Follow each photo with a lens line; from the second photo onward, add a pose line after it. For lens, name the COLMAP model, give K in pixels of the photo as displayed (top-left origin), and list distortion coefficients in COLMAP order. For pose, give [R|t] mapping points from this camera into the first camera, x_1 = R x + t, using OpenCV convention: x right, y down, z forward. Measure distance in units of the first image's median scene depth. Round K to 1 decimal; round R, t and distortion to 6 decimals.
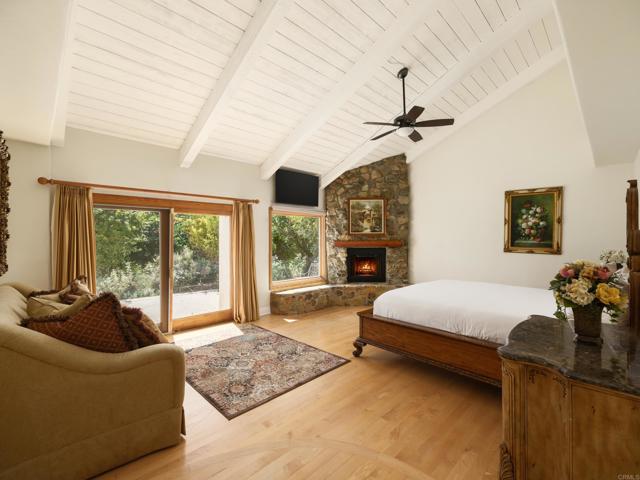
lens RADIAL K [[296.9, 0, 320.0], [0, 296.9, 240.0], [0, 0, 1]] dist [-0.000642, -0.000151]
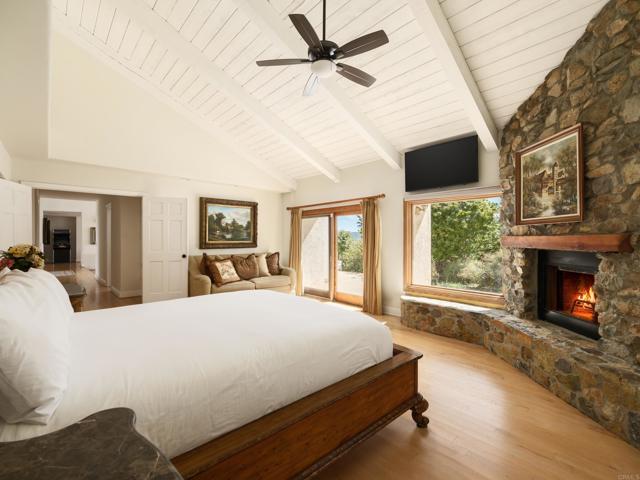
lens RADIAL K [[296.9, 0, 320.0], [0, 296.9, 240.0], [0, 0, 1]] dist [-0.000642, -0.000151]
pose [[-0.045543, 0.006730, -0.998940, 0.626451], [-0.002559, 0.999973, 0.006853, 0.008291], [0.998959, 0.002868, -0.045524, 0.675561]]
